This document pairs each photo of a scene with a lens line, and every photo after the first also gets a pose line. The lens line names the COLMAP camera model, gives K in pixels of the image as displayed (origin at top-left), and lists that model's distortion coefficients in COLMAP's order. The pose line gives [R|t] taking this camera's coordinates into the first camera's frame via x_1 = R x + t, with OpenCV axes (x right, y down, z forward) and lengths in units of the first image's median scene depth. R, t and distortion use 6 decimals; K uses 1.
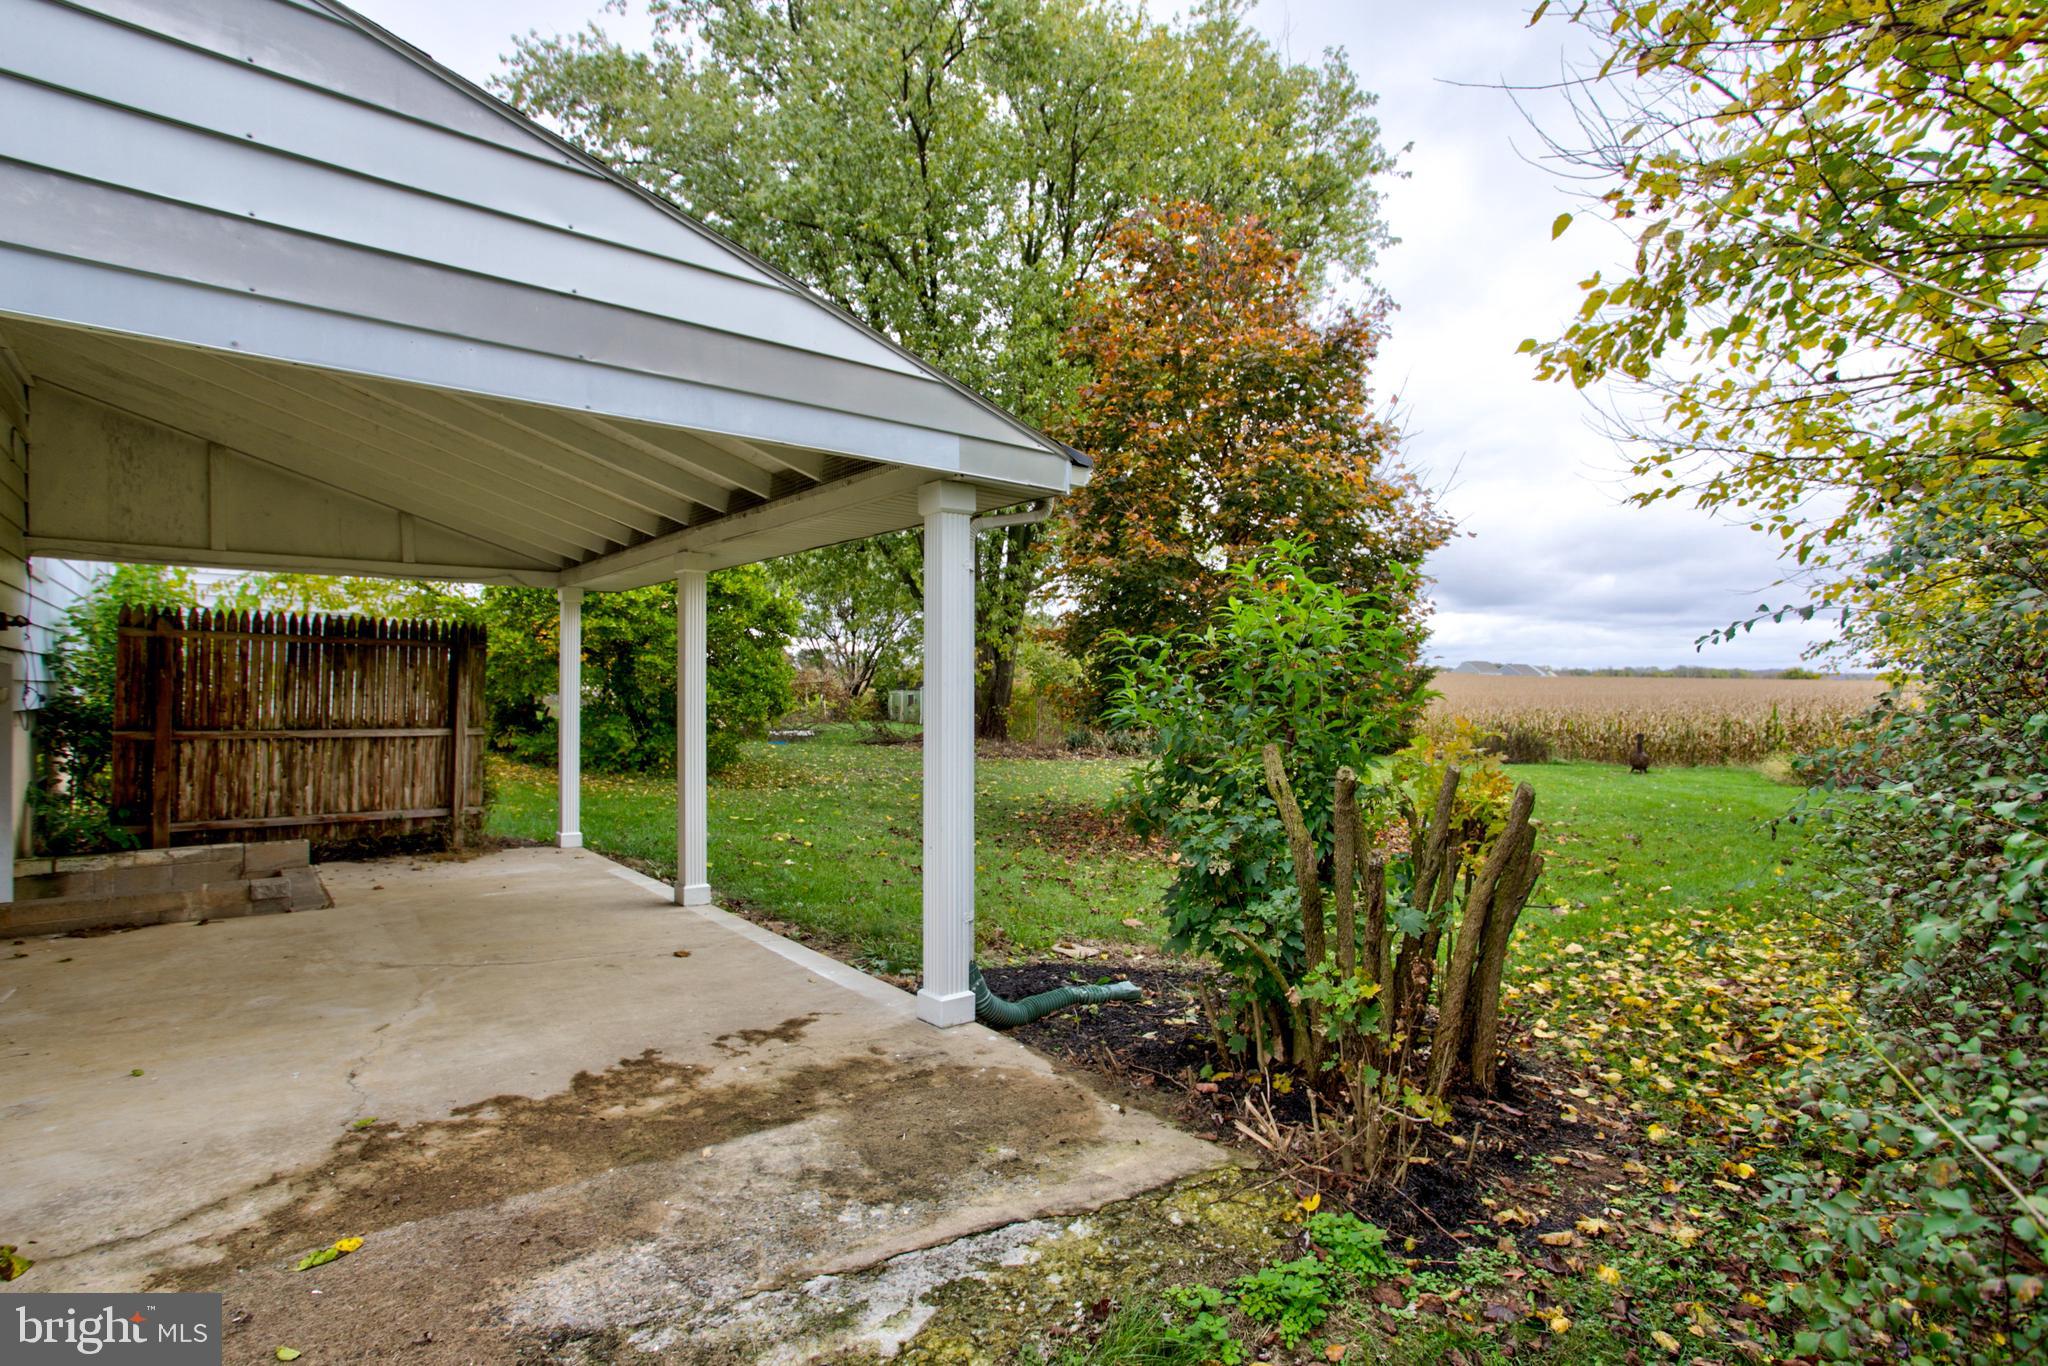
lens RADIAL K [[1002.8, 0, 1025.2], [0, 1002.8, 661.8], [0, 0, 1]] dist [-0.054118, 0.031525]
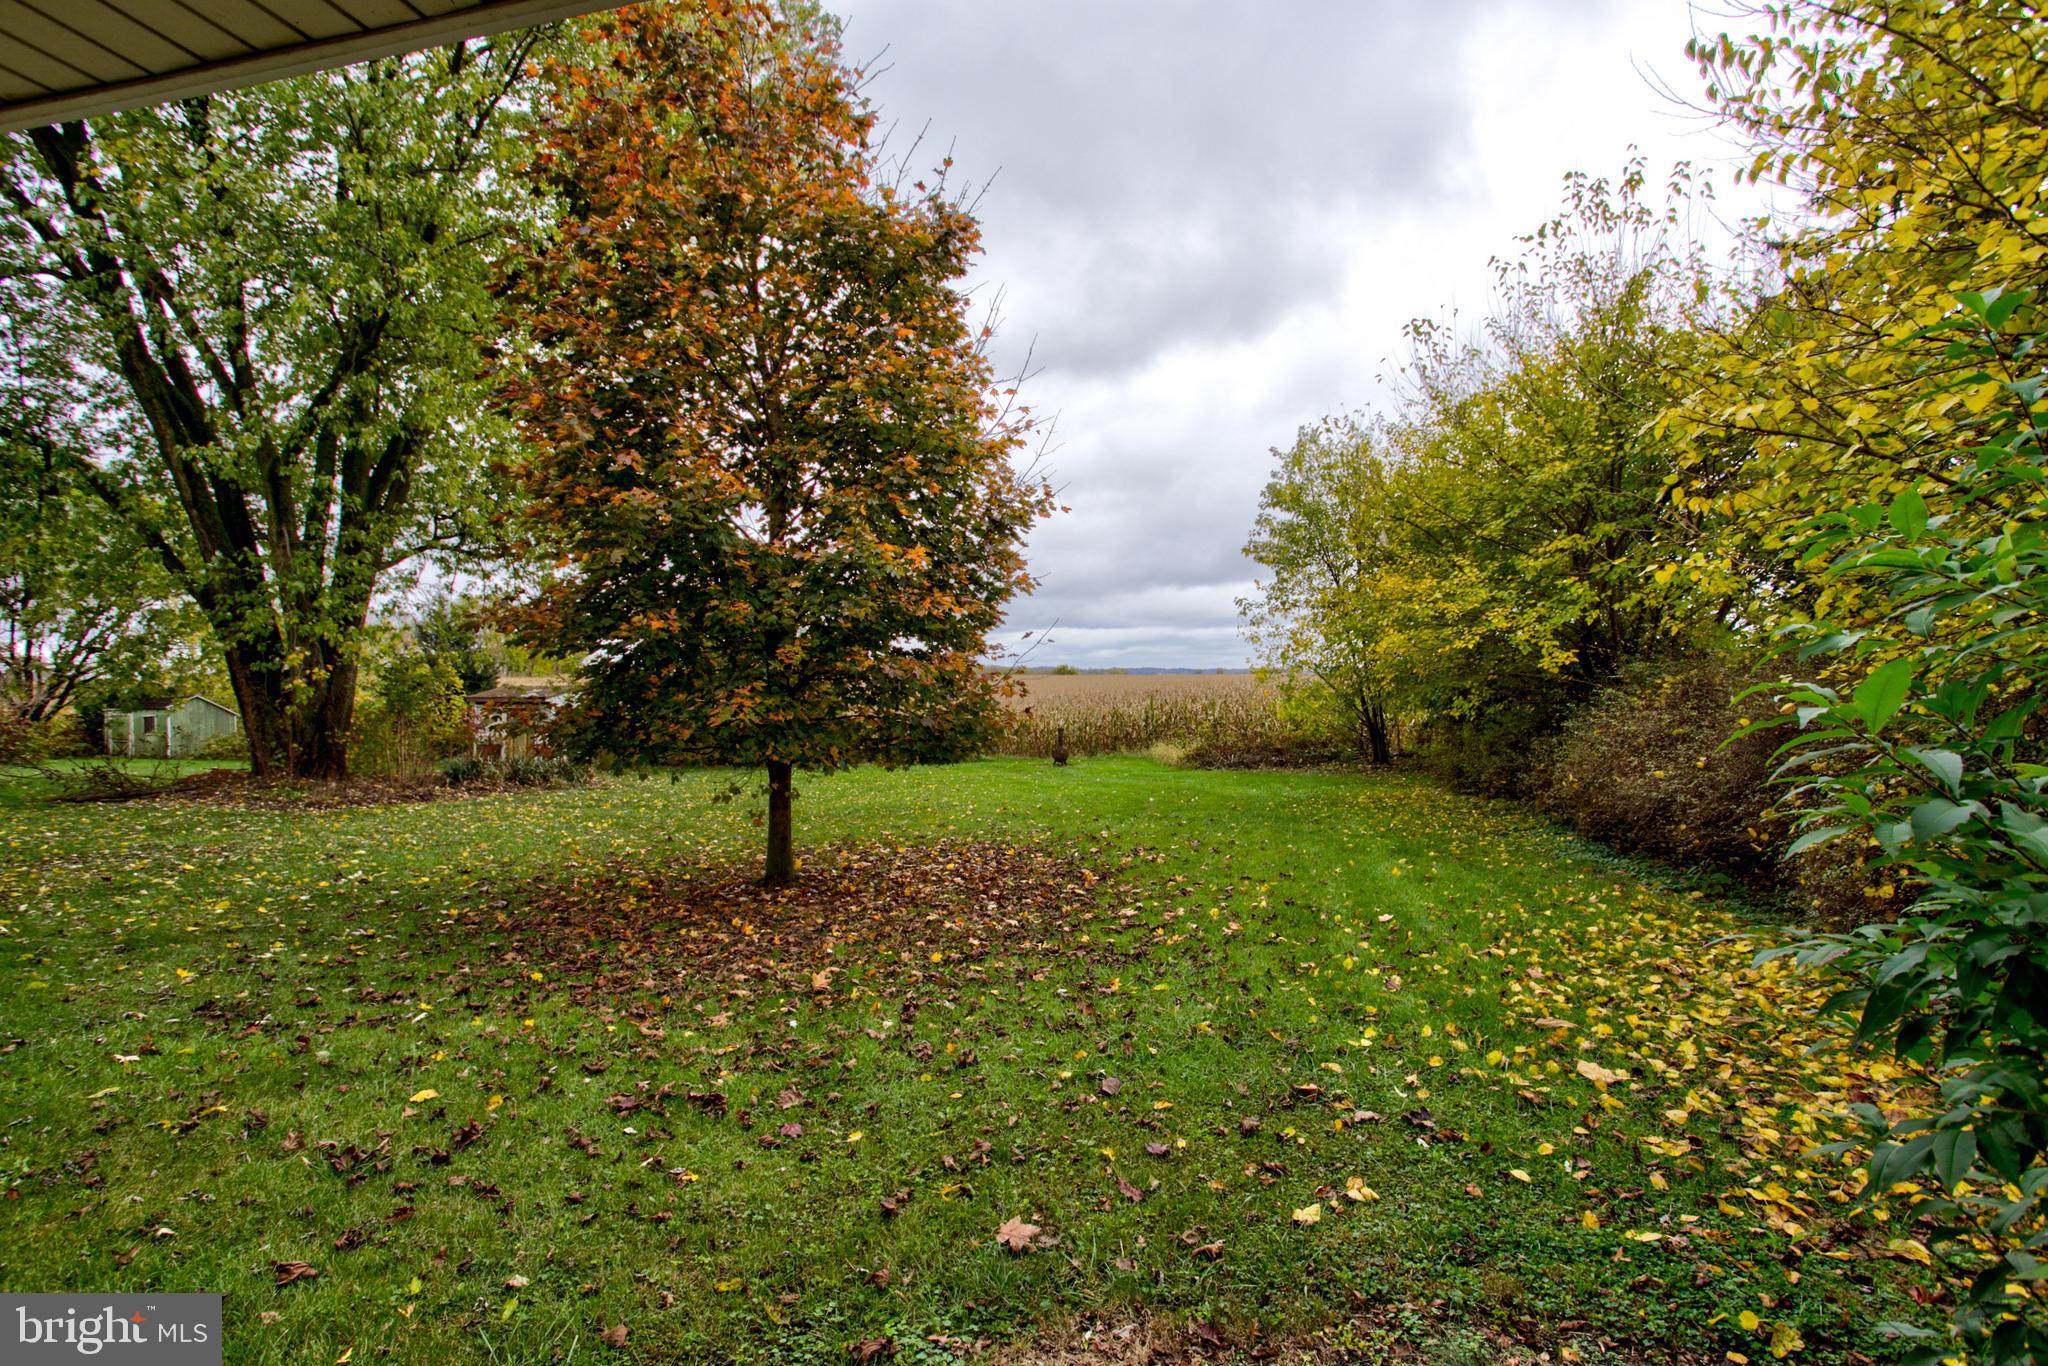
lens RADIAL K [[995.8, 0, 1024.0], [0, 995.8, 683.0], [0, 0, 1]] dist [-0.057401, 0.039624]
pose [[0.809307, -0.021086, 0.587007, -0.034118], [0.010000, 0.999705, 0.022123, 0.000260], [-0.587301, -0.012034, 0.809279, 0.149930]]
